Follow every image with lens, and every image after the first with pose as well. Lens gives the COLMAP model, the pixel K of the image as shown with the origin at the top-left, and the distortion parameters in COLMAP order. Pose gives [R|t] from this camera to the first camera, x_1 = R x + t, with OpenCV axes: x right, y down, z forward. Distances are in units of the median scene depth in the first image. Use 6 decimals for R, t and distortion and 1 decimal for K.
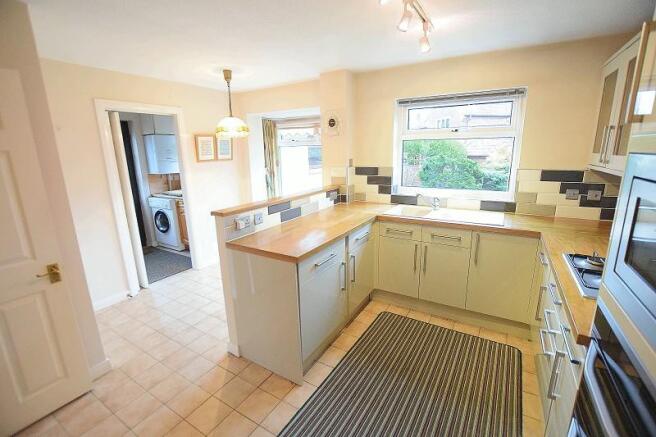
lens RADIAL K [[294.0, 0, 328.5], [0, 294.0, 221.0], [0, 0, 1]] dist [-0.022963, 0.000661]
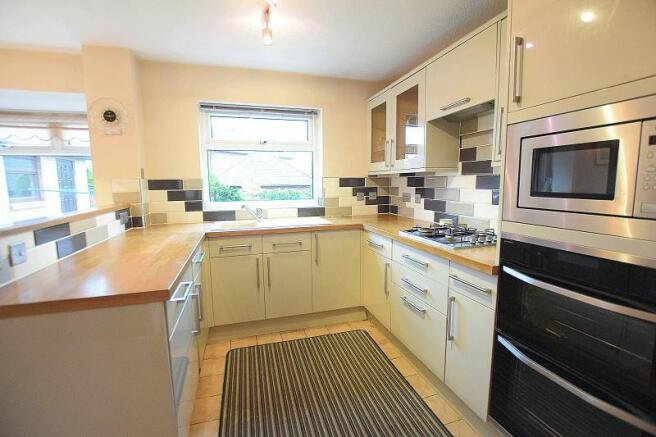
lens RADIAL K [[294.0, 0, 330.2], [0, 294.0, 219.3], [0, 0, 1]] dist [-0.022963, 0.000661]
pose [[0.670677, -0.082110, 0.737190, -0.194209], [0.173427, 0.983666, -0.048216, 0.043083], [-0.721190, 0.160186, 0.673962, 0.211736]]
